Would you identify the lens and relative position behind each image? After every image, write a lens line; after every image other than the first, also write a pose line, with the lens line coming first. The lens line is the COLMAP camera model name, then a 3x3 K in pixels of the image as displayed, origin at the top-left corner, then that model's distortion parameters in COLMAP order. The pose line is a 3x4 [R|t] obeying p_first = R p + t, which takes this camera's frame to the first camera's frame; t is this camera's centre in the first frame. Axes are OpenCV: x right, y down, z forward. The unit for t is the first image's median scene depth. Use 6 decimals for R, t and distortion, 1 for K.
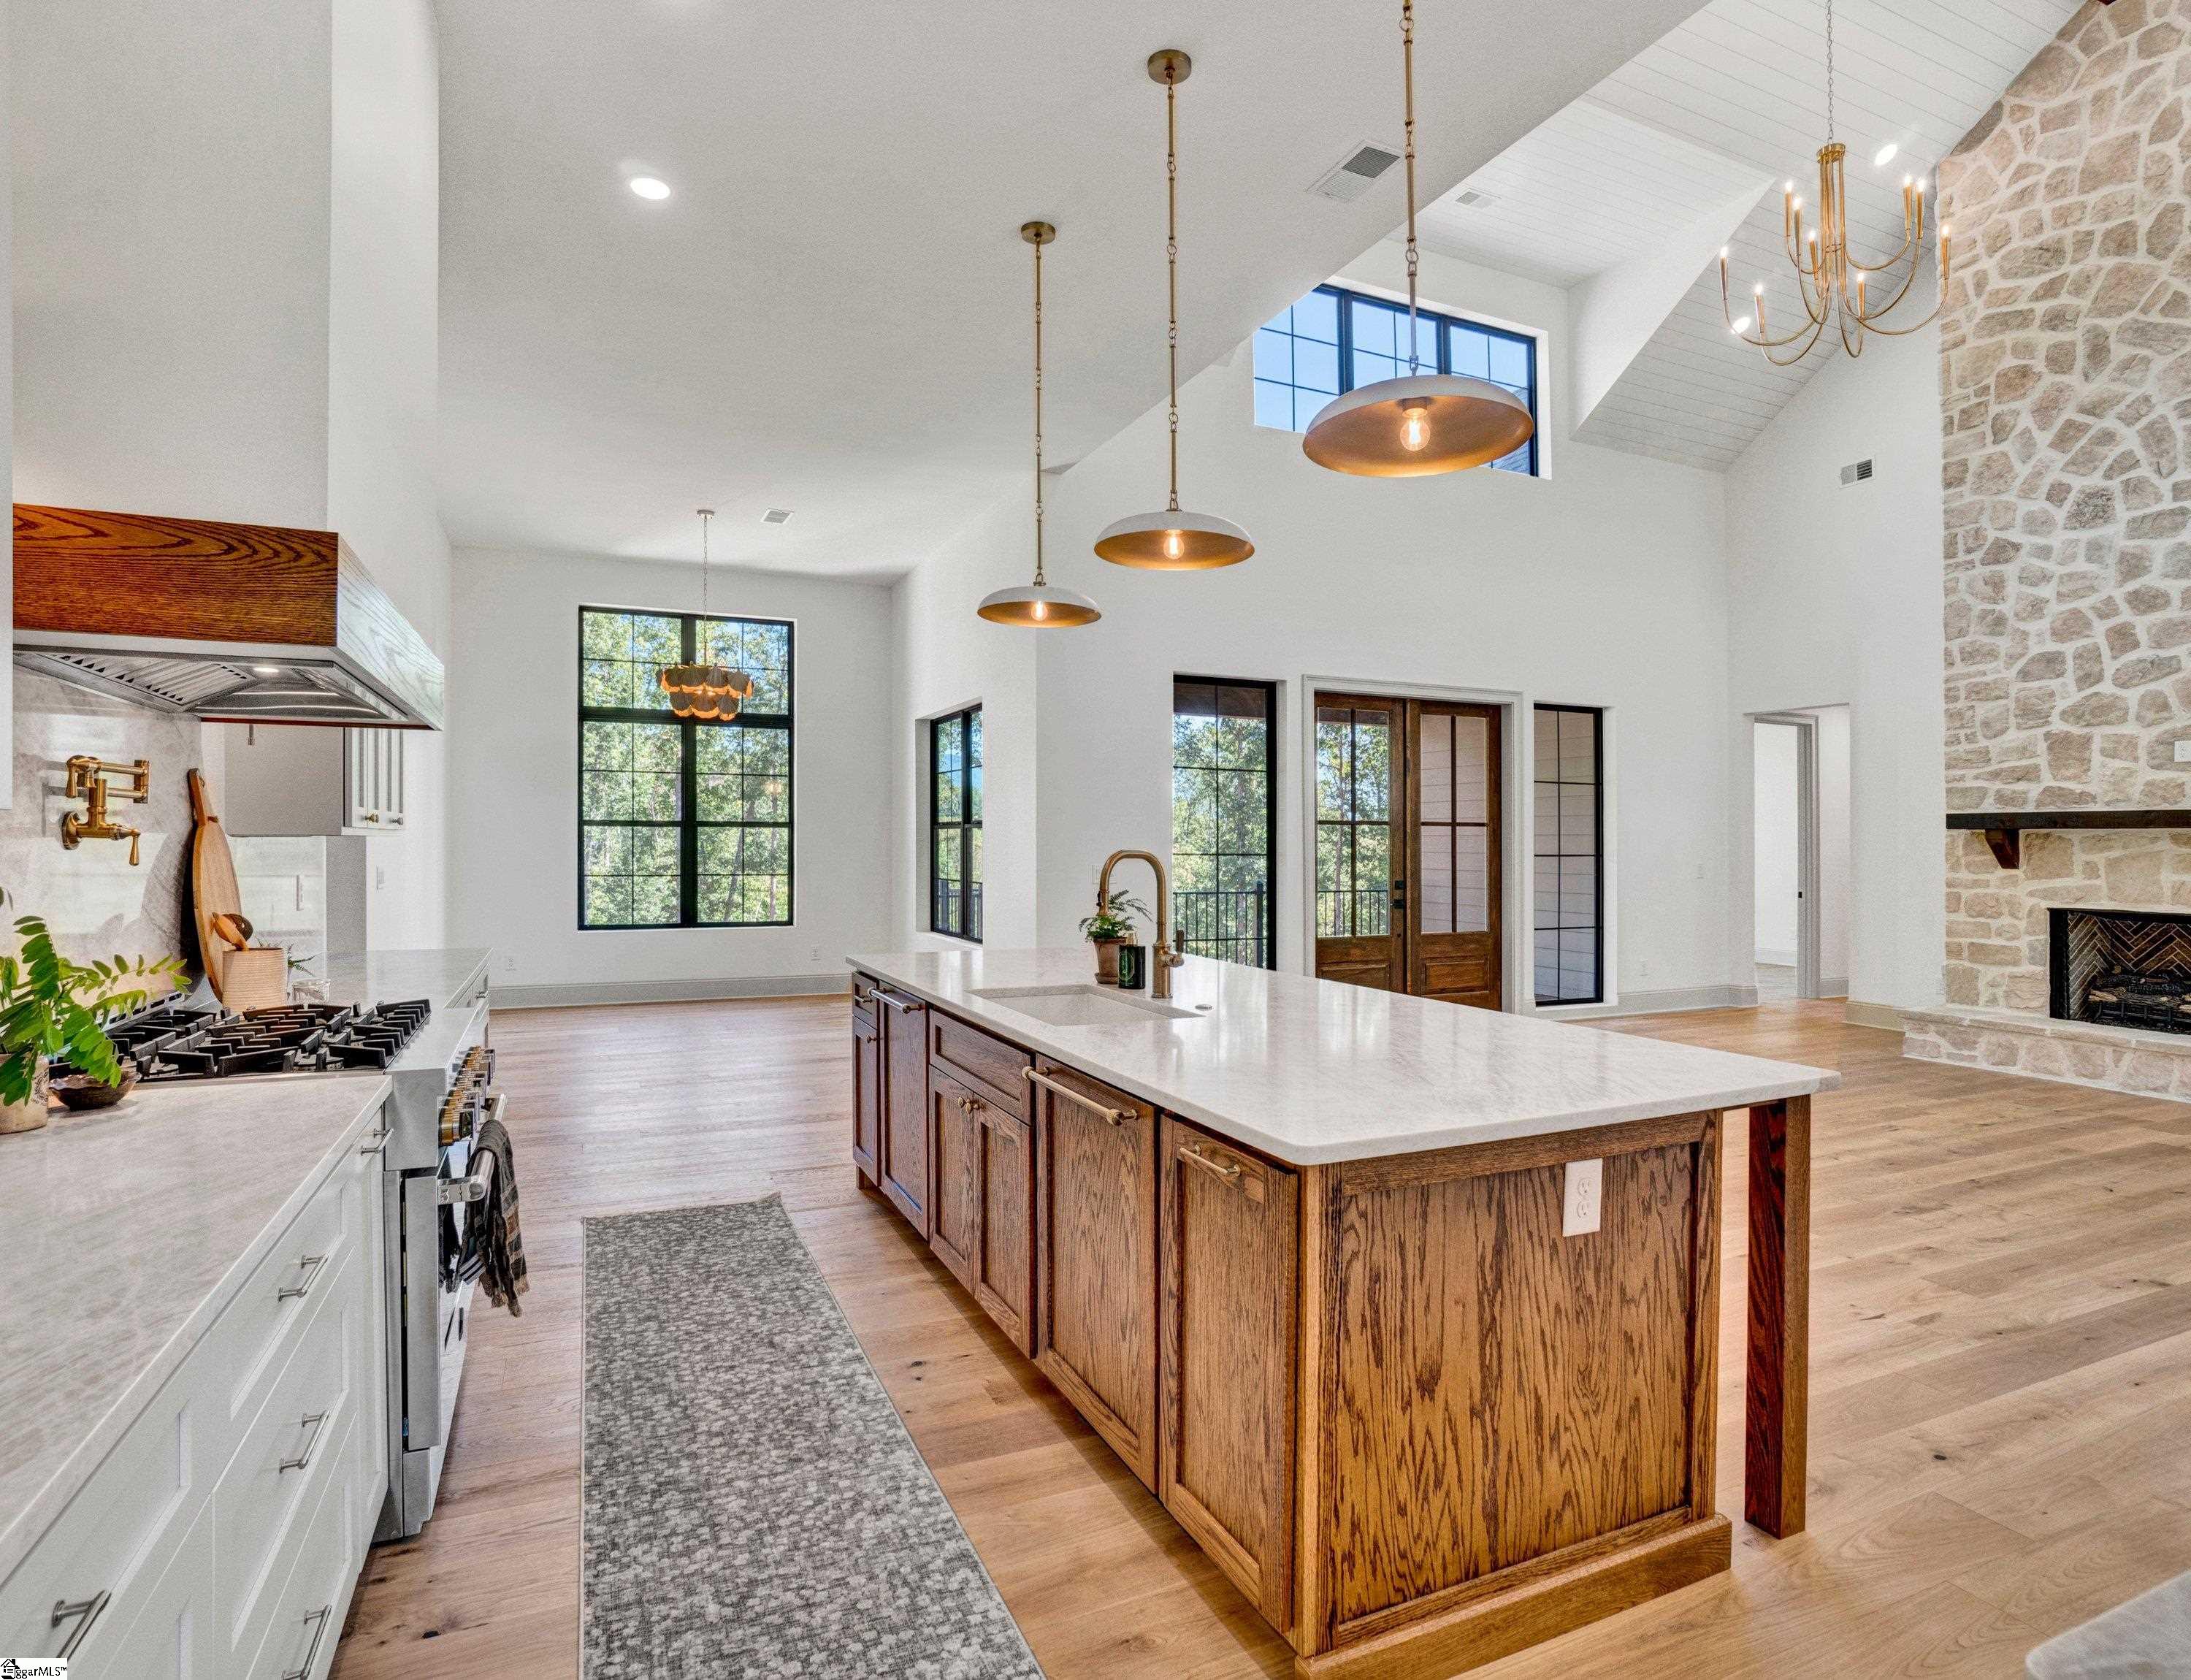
lens RADIAL K [[1180.1, 0, 1031.1], [0, 1180.1, 839.7], [0, 0, 1]] dist [-0.077588, 0.041921]
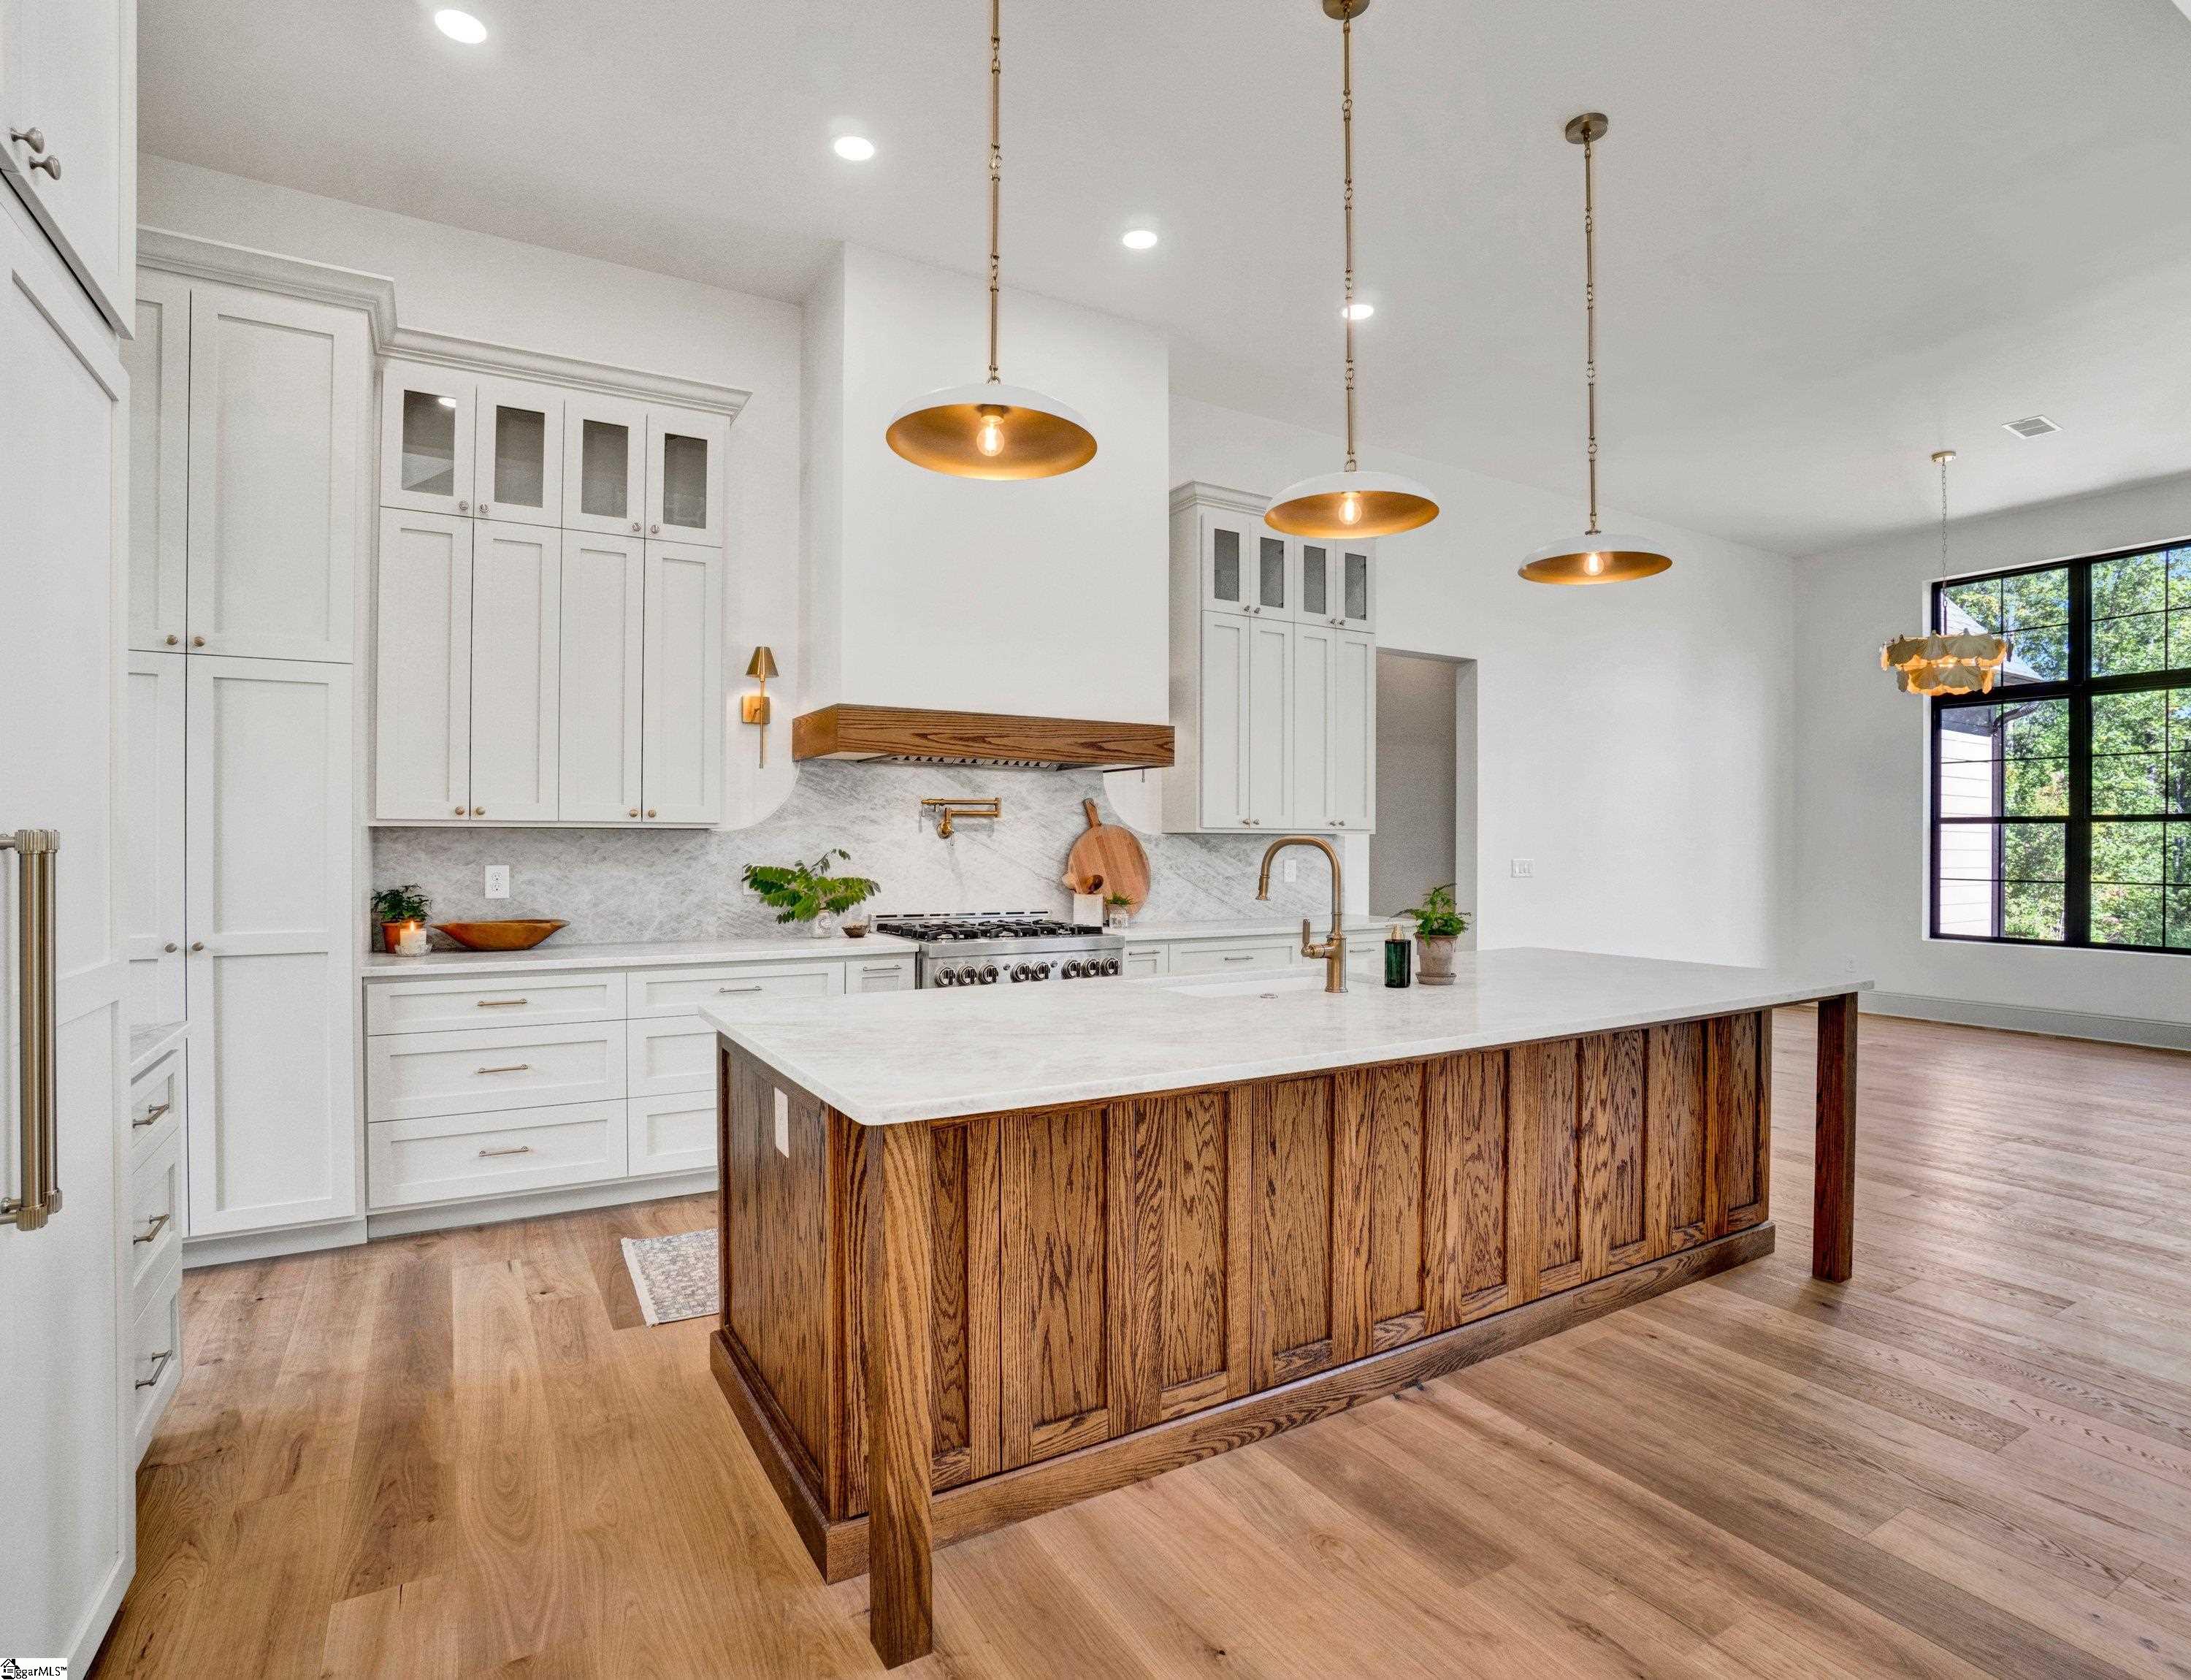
lens RADIAL K [[1062.9, 0, 1095.5], [0, 1062.9, 840.0], [0, 0, 1]] dist [-0.030136, -0.000074]
pose [[0.150856, -0.005145, -0.988542, 0.494523], [-0.000418, 0.999986, -0.005268, 0.007967], [0.988556, 0.001208, 0.150852, 0.356379]]
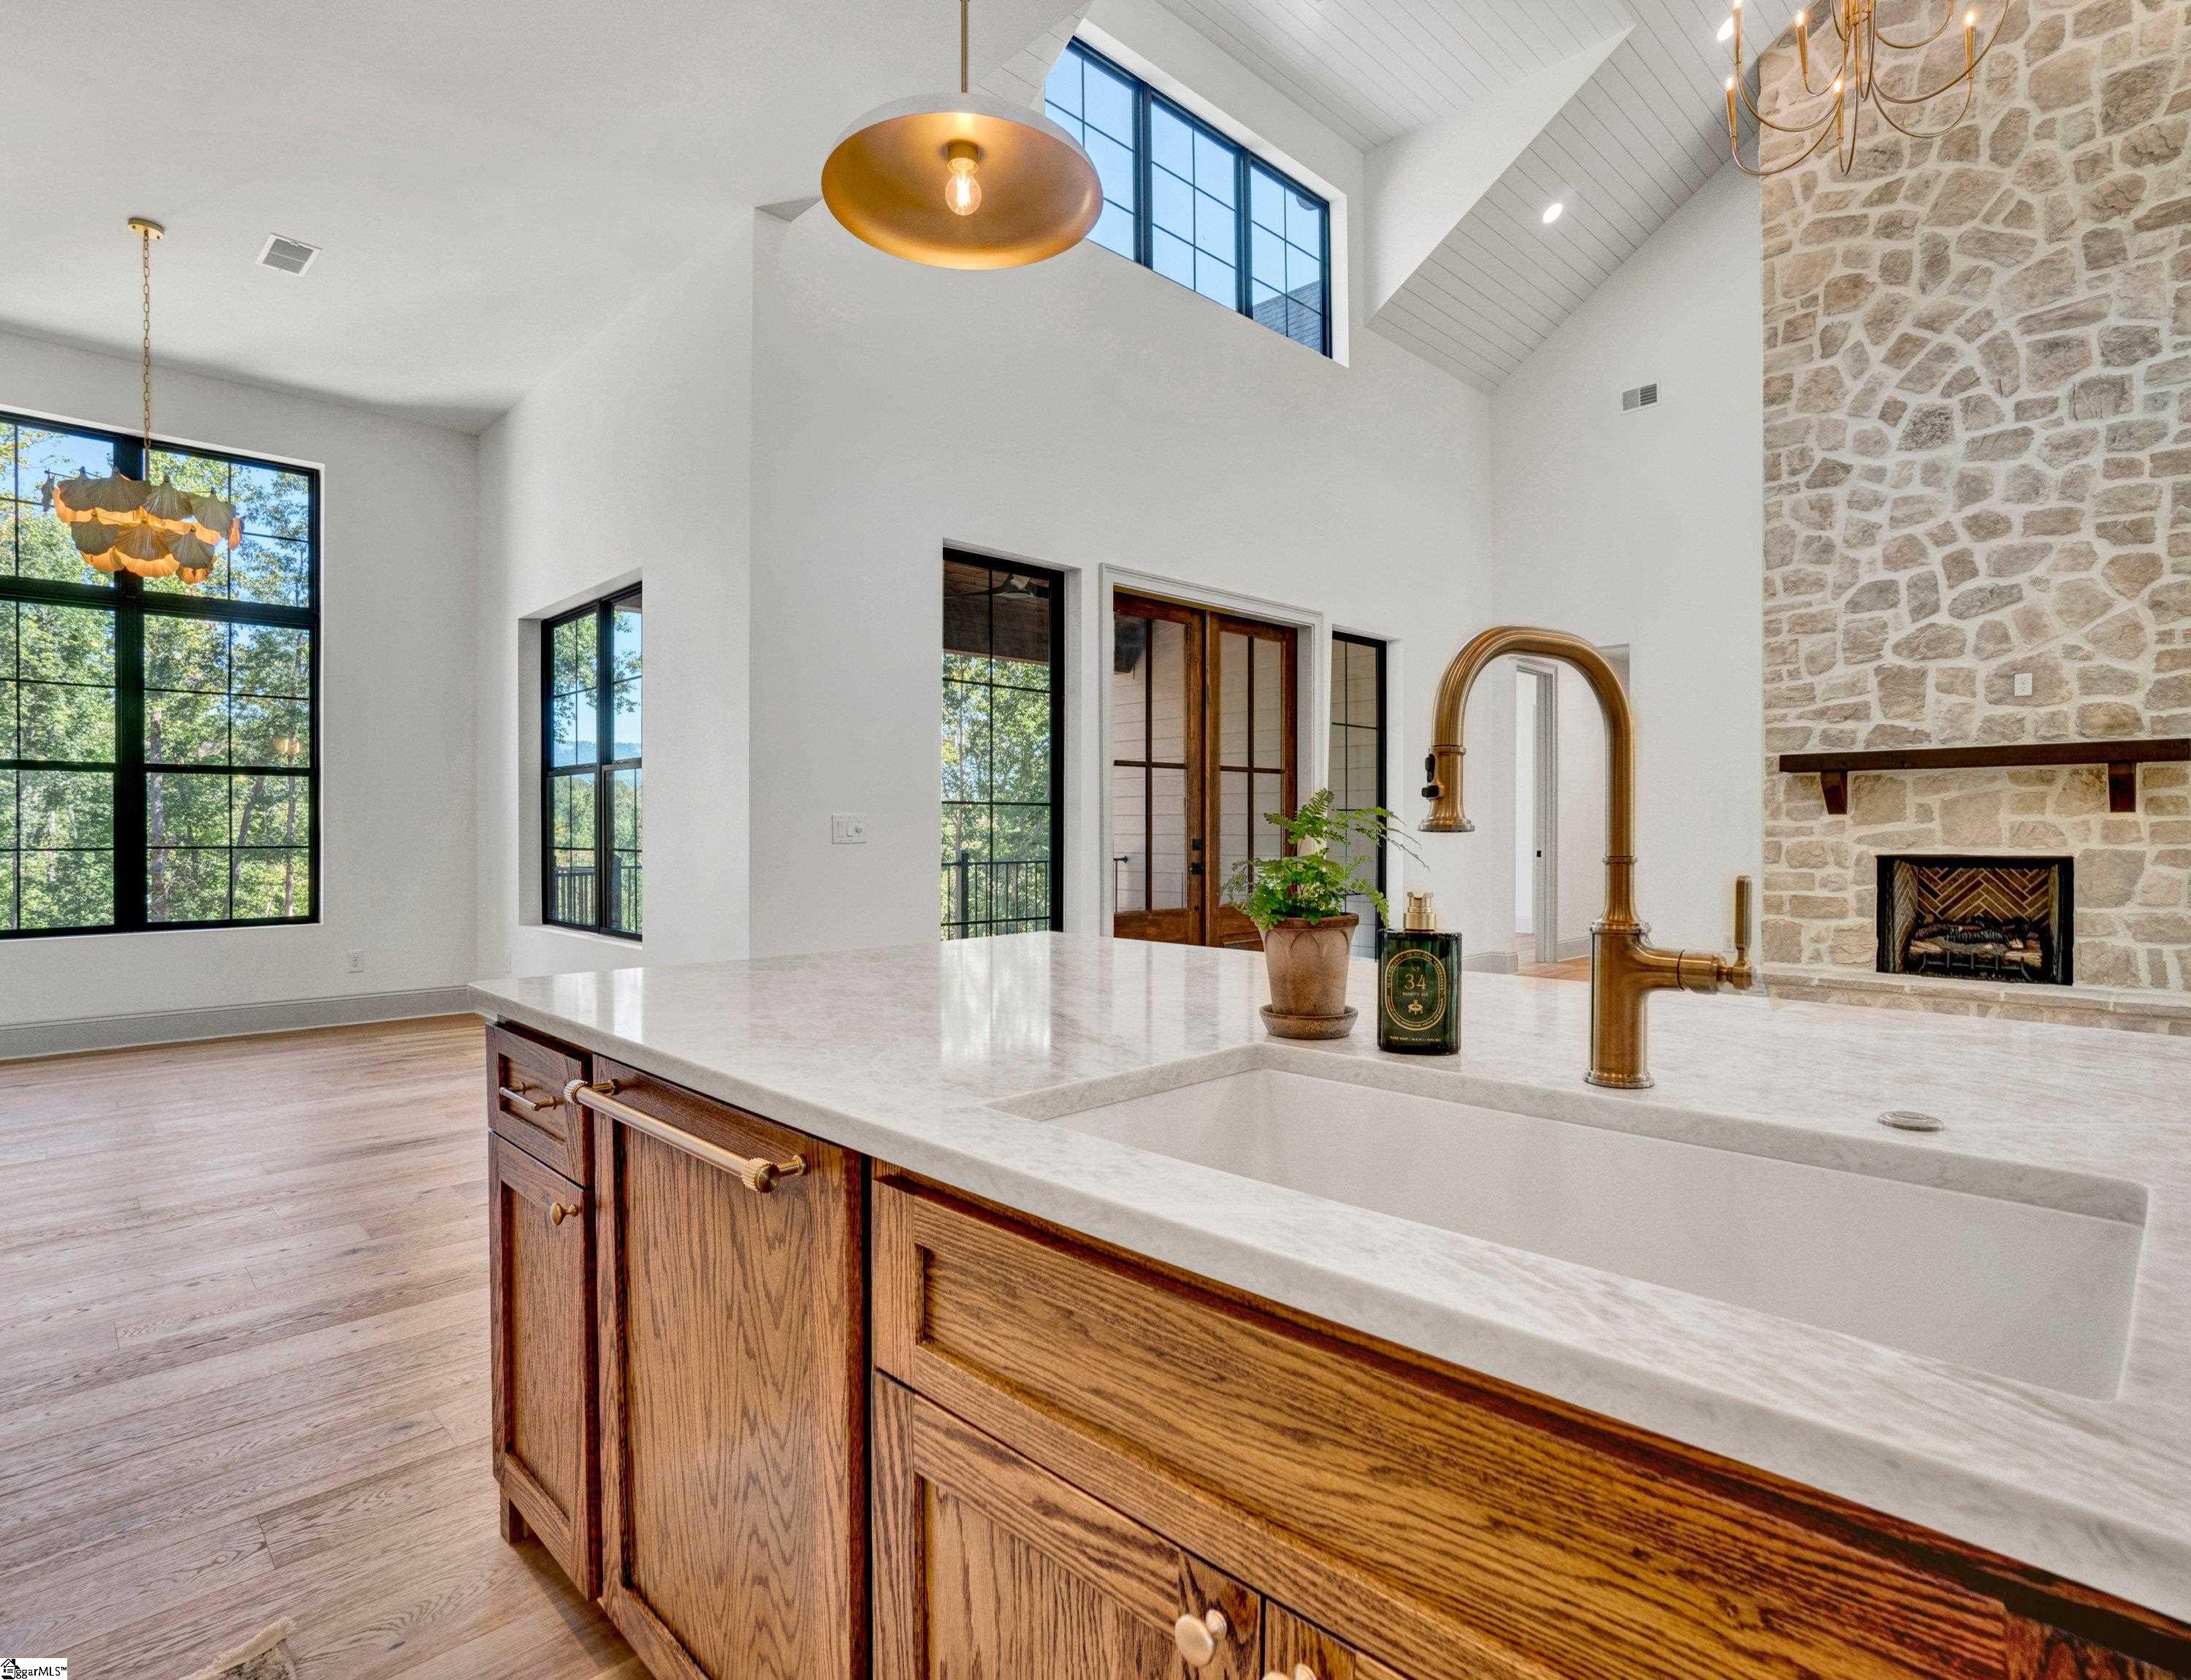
lens RADIAL K [[1155.3, 0, 1058.8], [0, 1155.3, 789.7], [0, 0, 1]] dist [-0.050837, 0.032034]
pose [[0.926516, 0.006095, 0.376206, -0.083445], [0.005731, 0.999524, -0.030307, 0.031349], [-0.376211, 0.030236, 0.926040, 0.395319]]
